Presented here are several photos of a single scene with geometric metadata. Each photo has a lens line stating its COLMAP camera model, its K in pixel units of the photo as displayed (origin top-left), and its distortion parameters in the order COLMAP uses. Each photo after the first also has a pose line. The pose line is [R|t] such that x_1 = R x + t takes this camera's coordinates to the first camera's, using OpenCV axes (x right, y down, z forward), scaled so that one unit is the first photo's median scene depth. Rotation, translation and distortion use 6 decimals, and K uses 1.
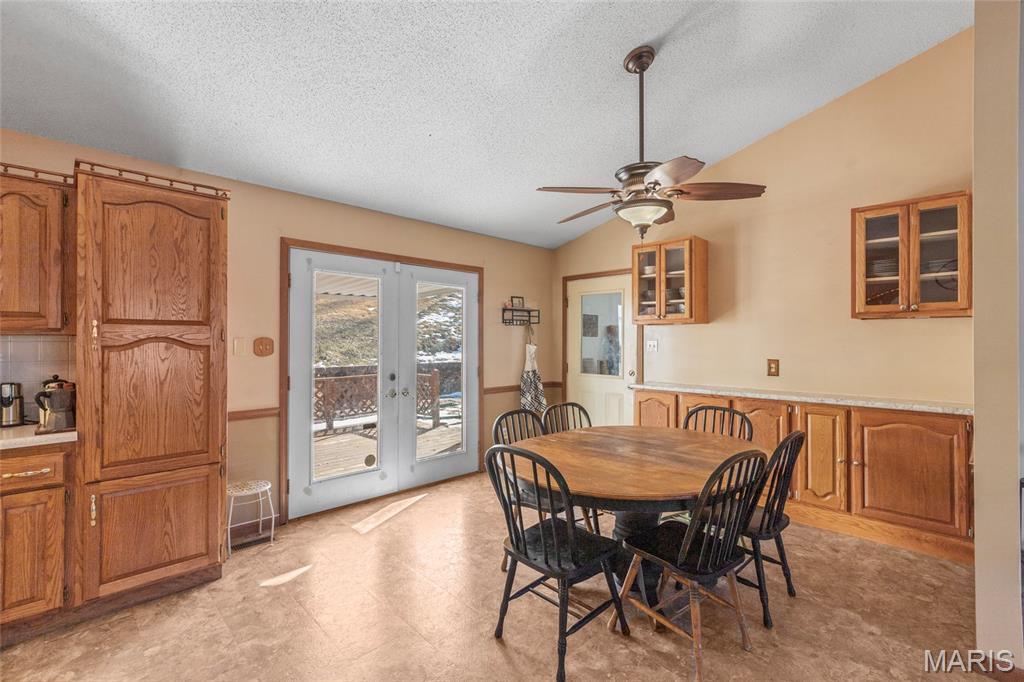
lens RADIAL K [[451.9, 0, 510.3], [0, 451.9, 338.5], [0, 0, 1]] dist [0.000317, -0.000756]
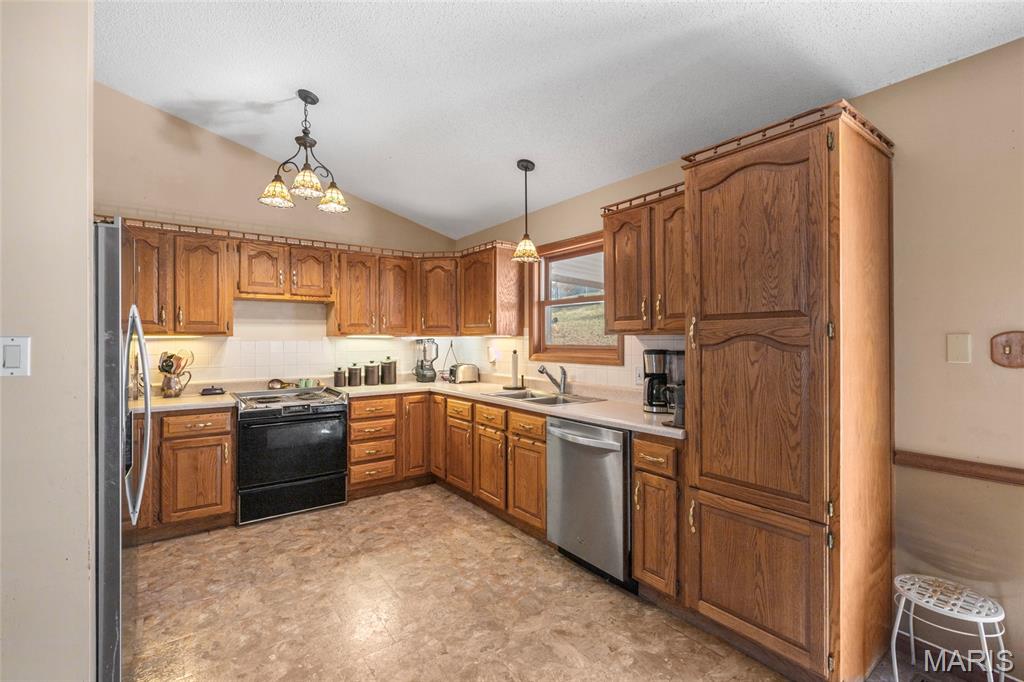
lens RADIAL K [[451.9, 0, 508.0], [0, 451.9, 338.1], [0, 0, 1]] dist [0.000317, -0.000756]
pose [[-0.139381, -0.003682, -0.990232, 0.068116], [0.006024, 0.999971, -0.004567, 0.004765], [0.990220, -0.006602, -0.139355, 0.647748]]
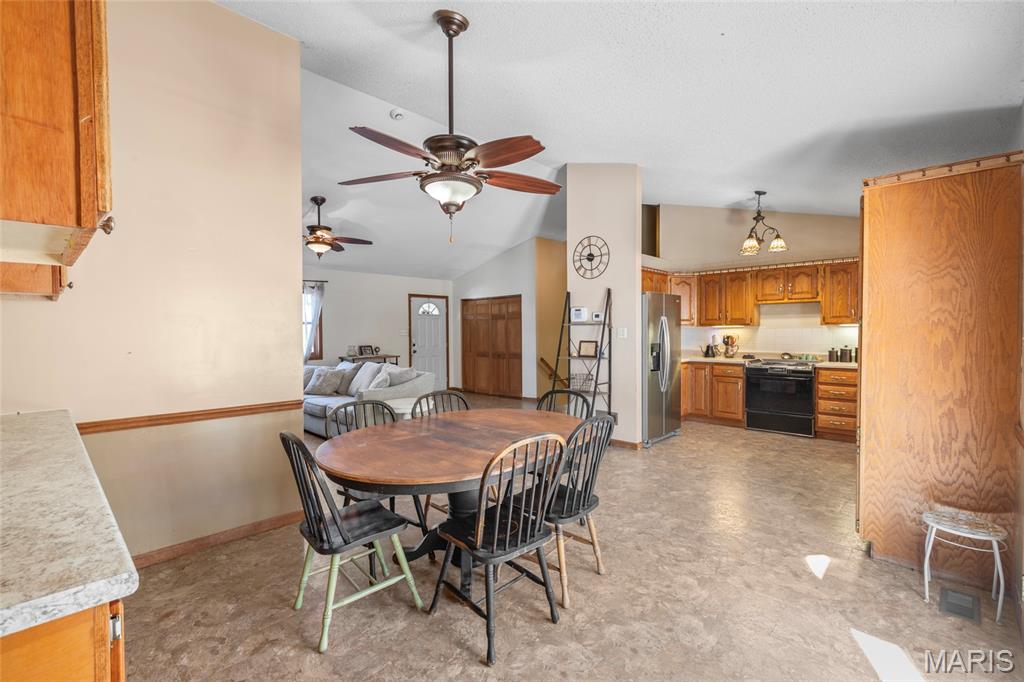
lens RADIAL K [[451.9, 0, 510.0], [0, 451.9, 338.0], [0, 0, 1]] dist [0.000317, -0.000756]
pose [[-0.999501, 0.004409, -0.031274, 0.217105], [0.003936, 0.999877, 0.015187, 0.010521], [0.031337, 0.015057, -0.999395, 2.072361]]
